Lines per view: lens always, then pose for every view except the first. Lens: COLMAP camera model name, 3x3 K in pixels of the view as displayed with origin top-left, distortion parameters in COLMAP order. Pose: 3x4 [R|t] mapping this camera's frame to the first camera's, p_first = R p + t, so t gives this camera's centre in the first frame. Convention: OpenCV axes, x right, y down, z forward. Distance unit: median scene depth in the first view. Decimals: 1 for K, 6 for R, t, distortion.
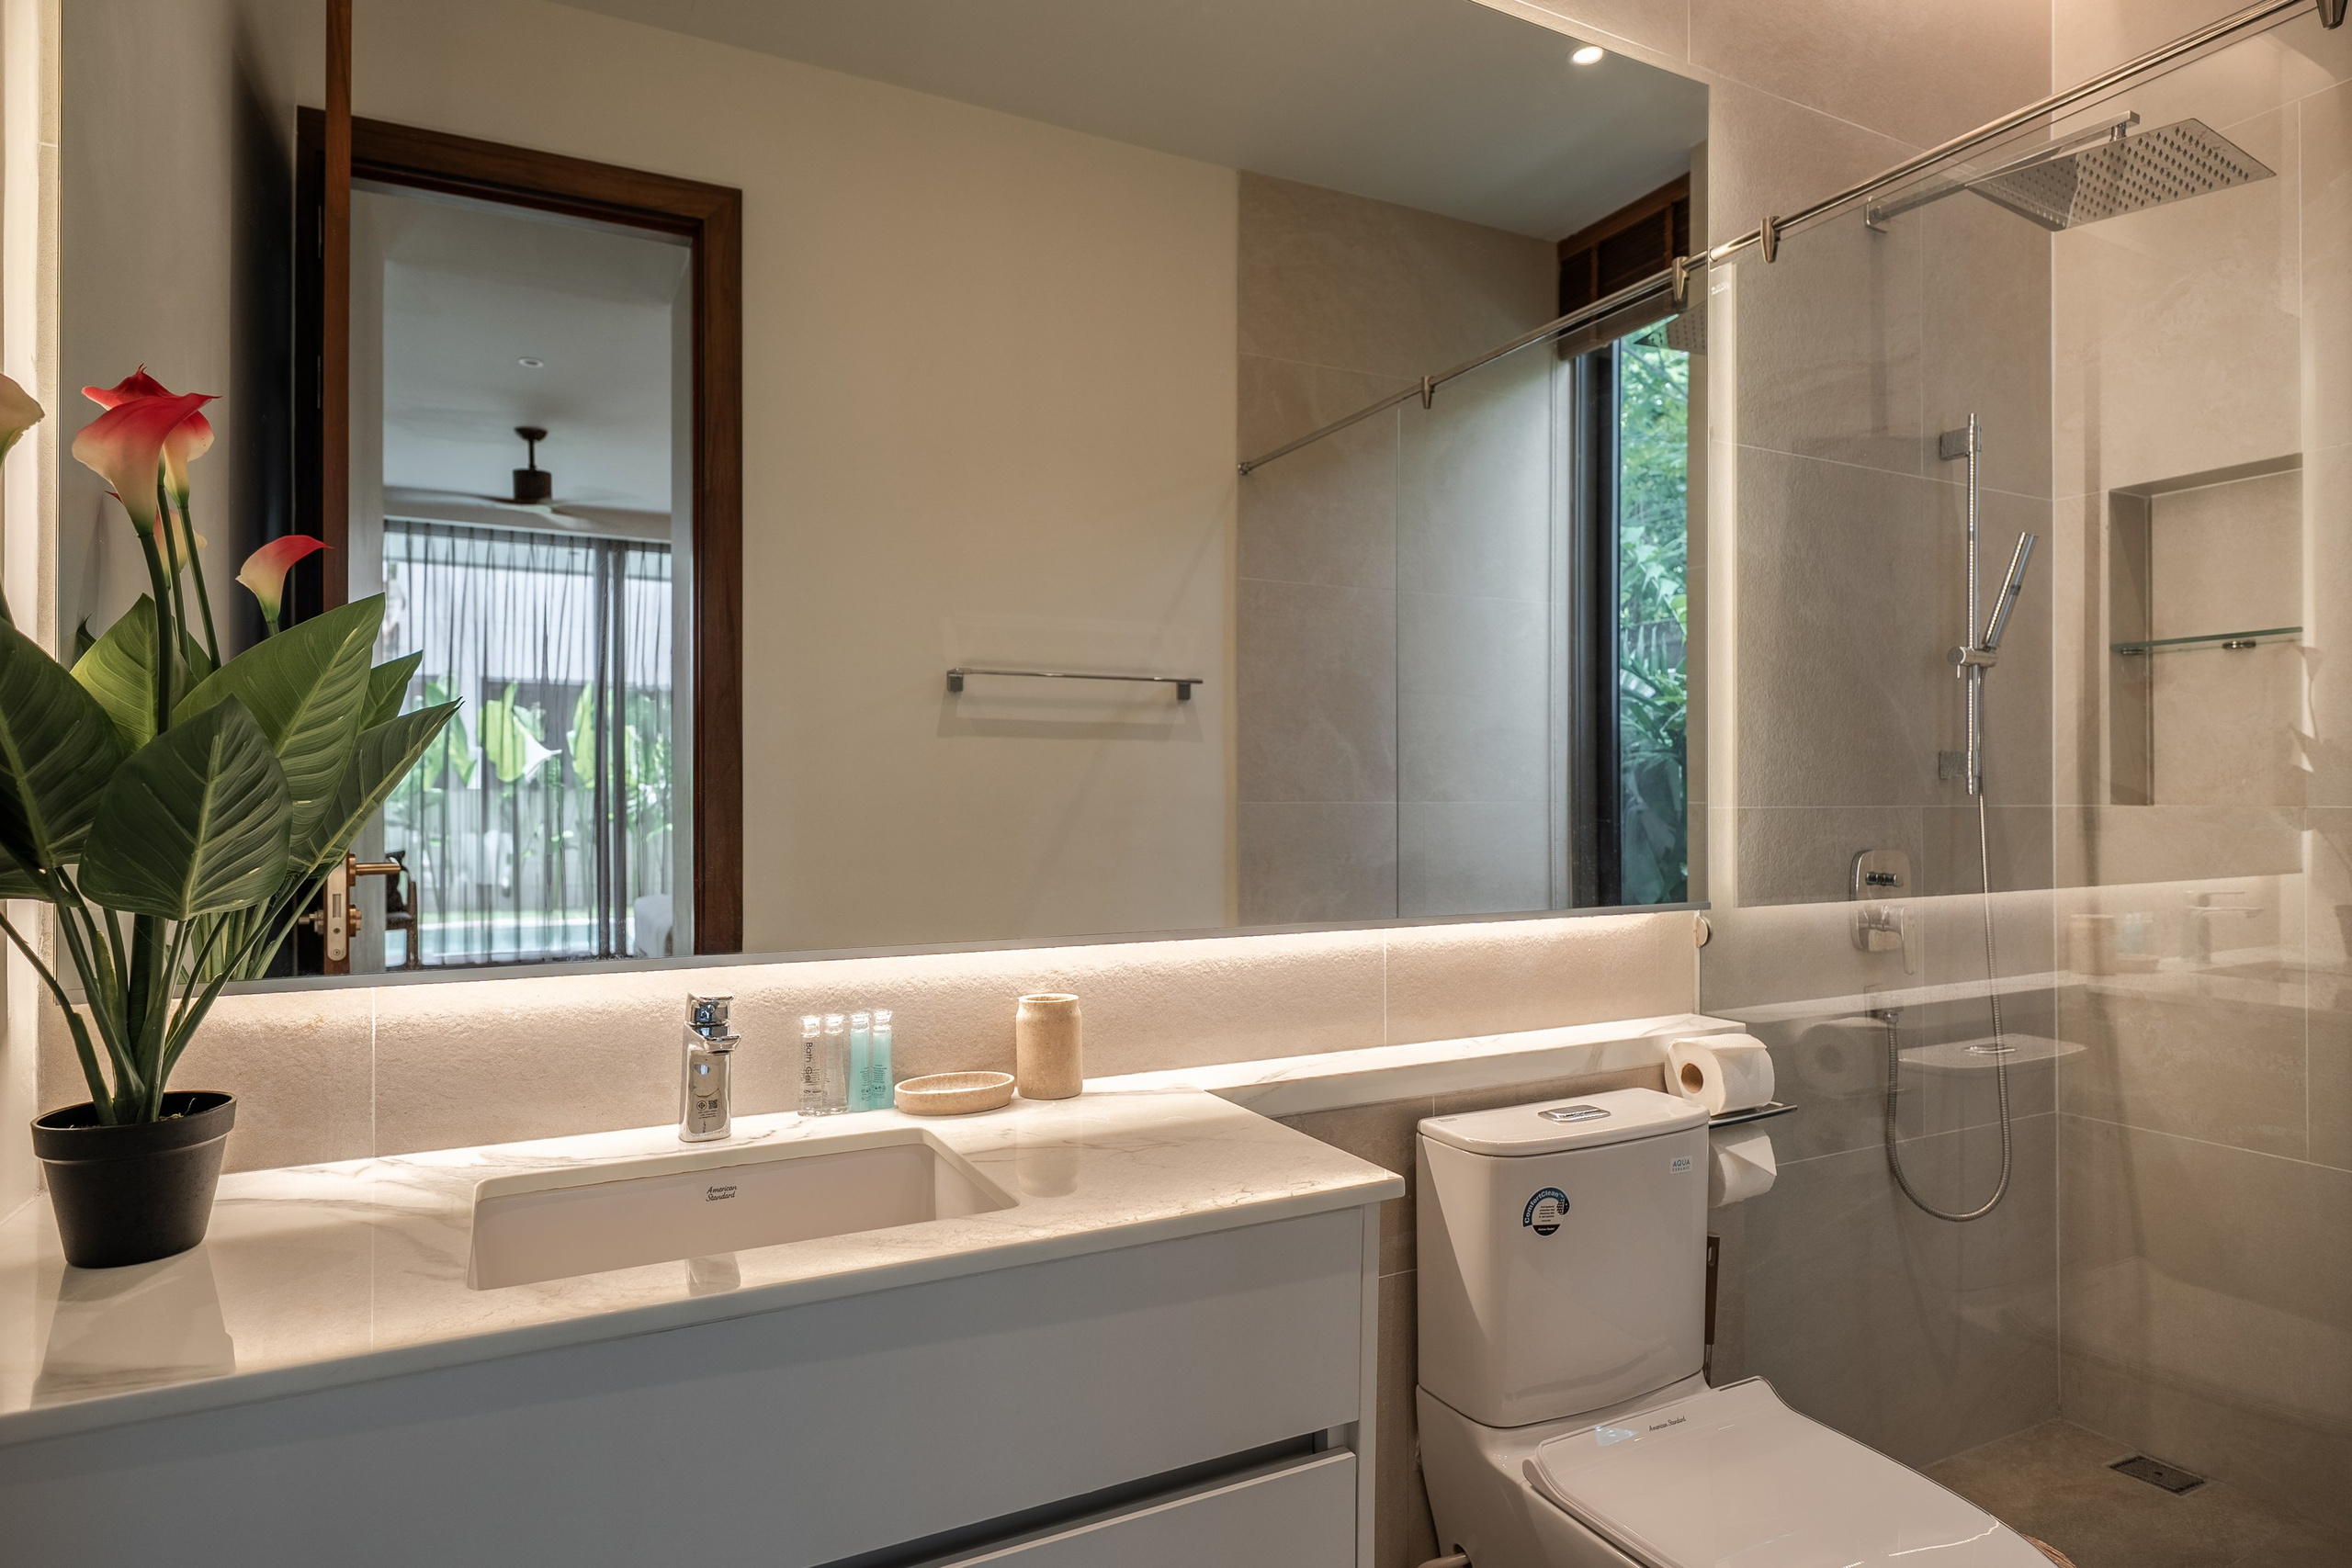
lens RADIAL K [[1299.1, 0, 1188.0], [0, 1299.1, 785.0], [0, 0, 1]] dist [0.000058, 0.000619]
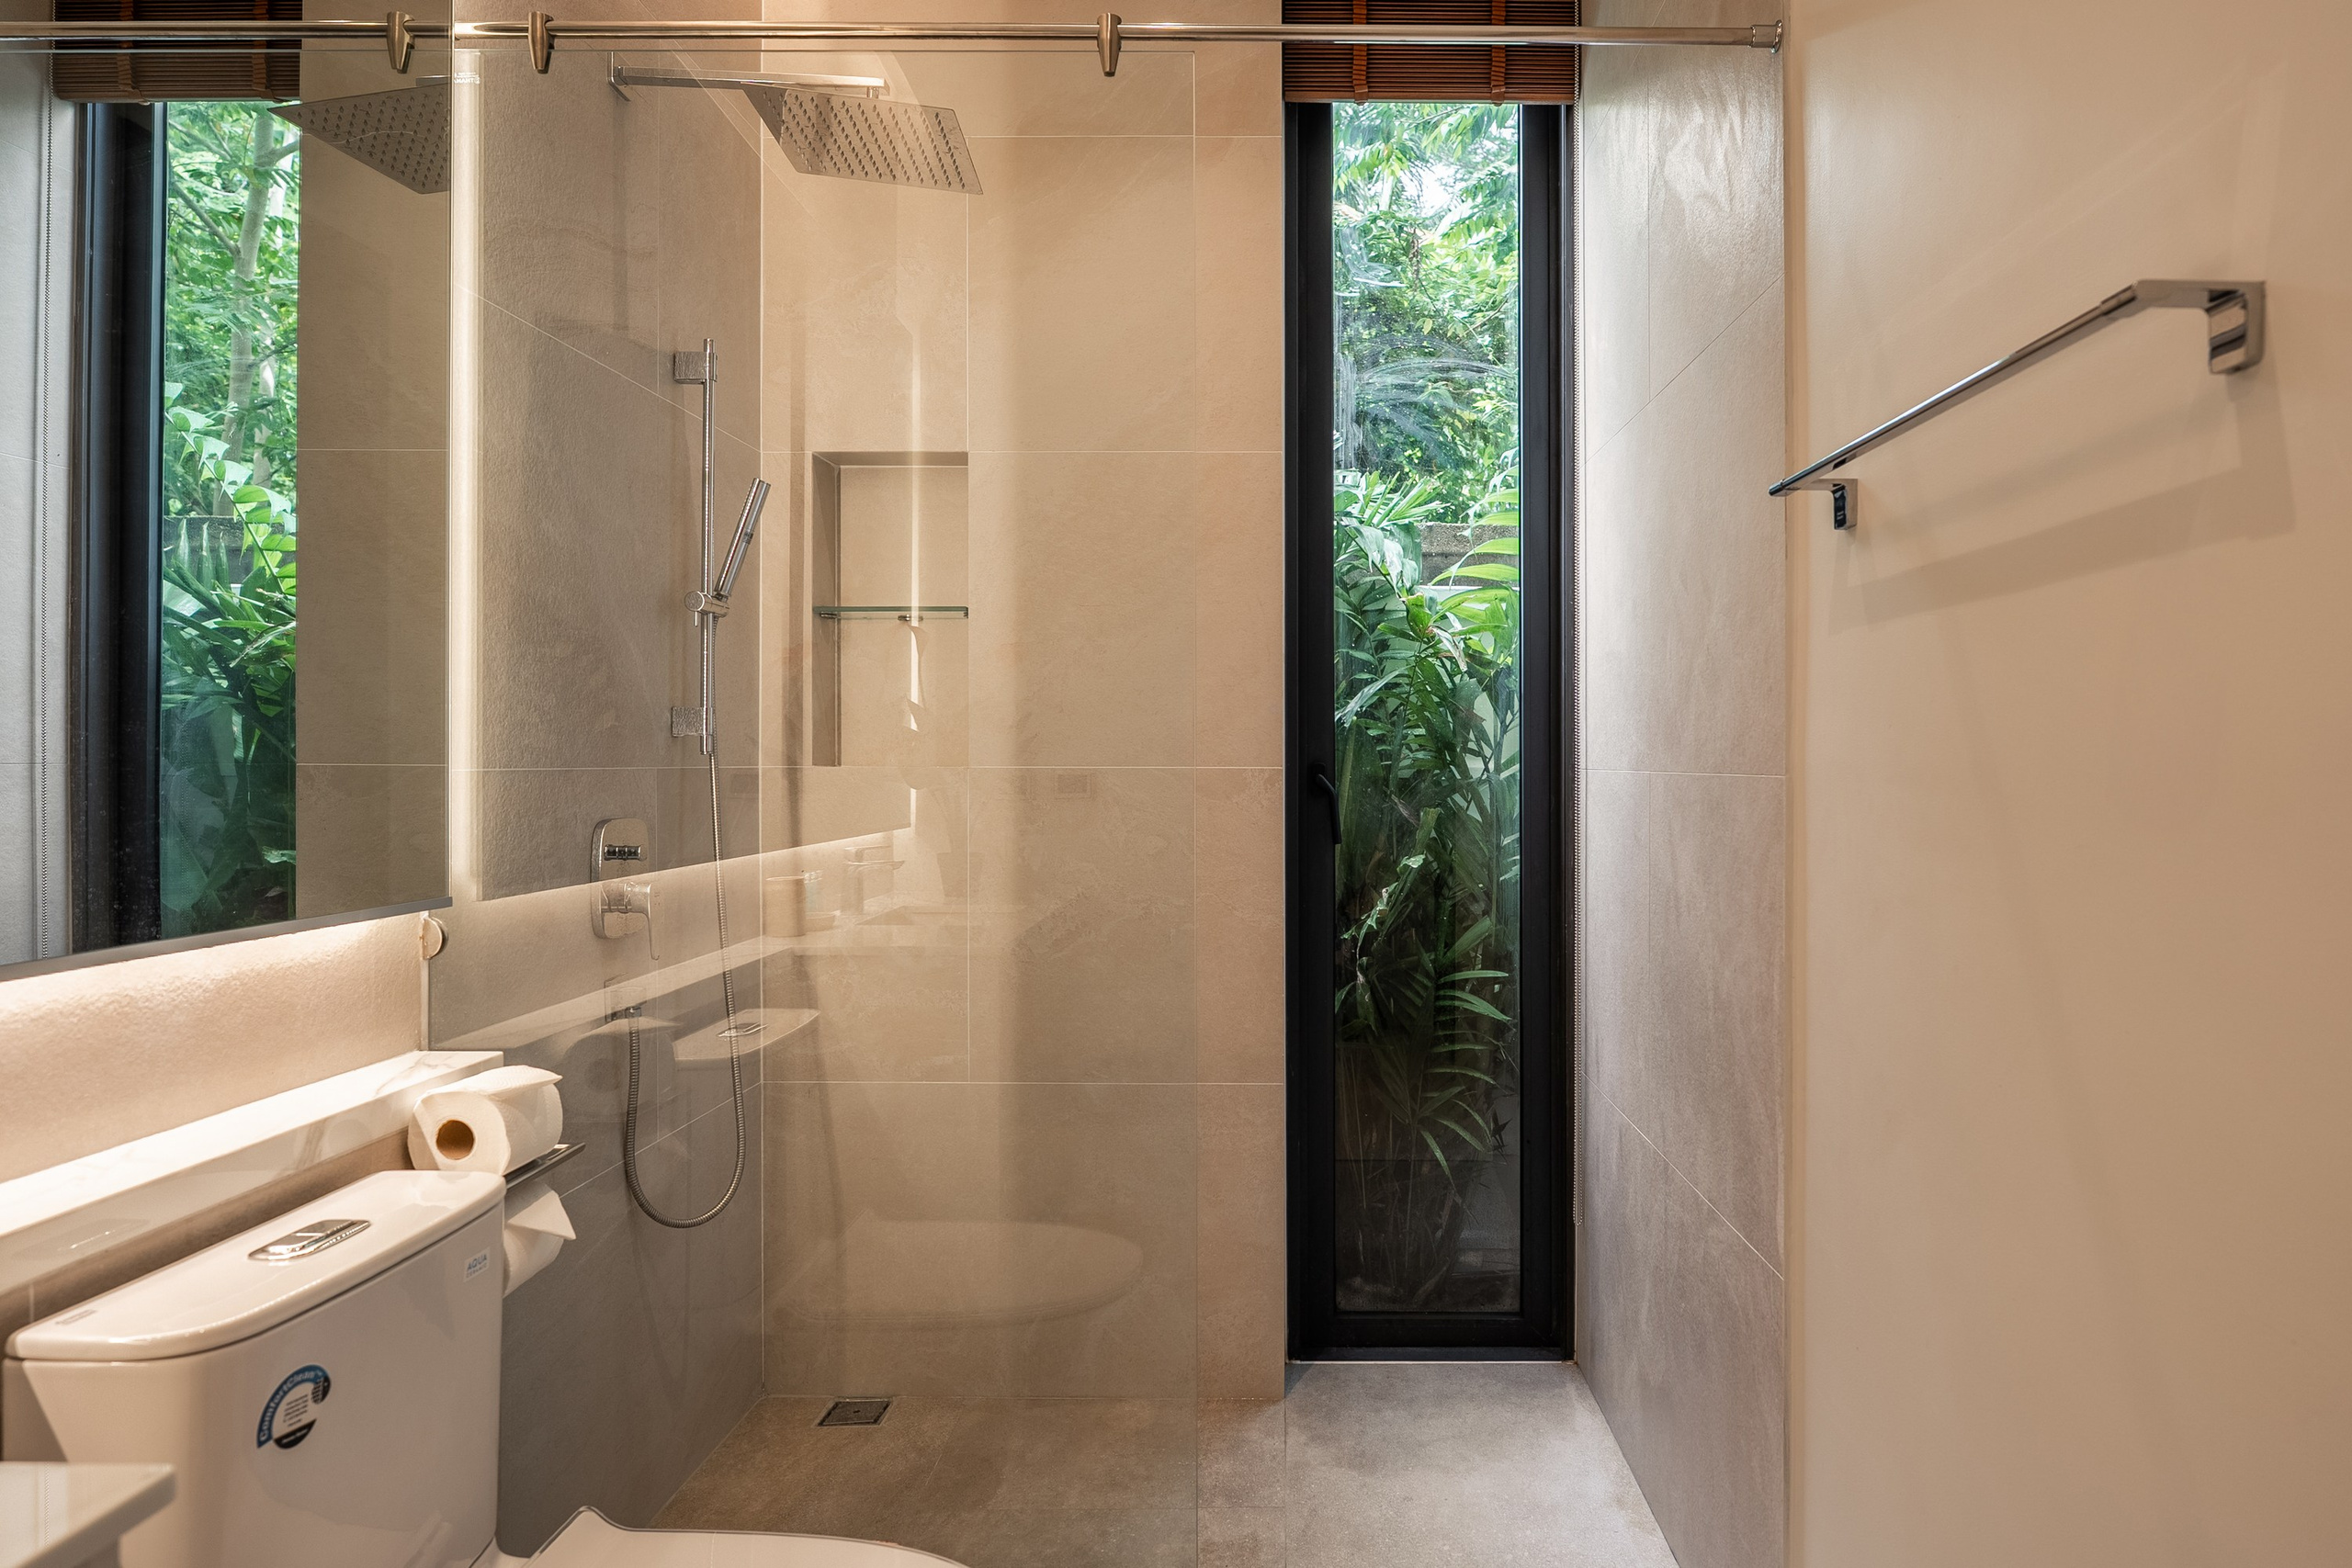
lens RADIAL K [[1372.4, 0, 1215.7], [0, 1372.4, 758.6], [0, 0, 1]] dist [-0.001177, -0.001317]
pose [[0.467618, 0.003323, 0.883925, -0.083118], [-0.009302, 0.999956, 0.001161, 0.005715], [-0.883882, -0.008765, 0.467628, 0.232366]]
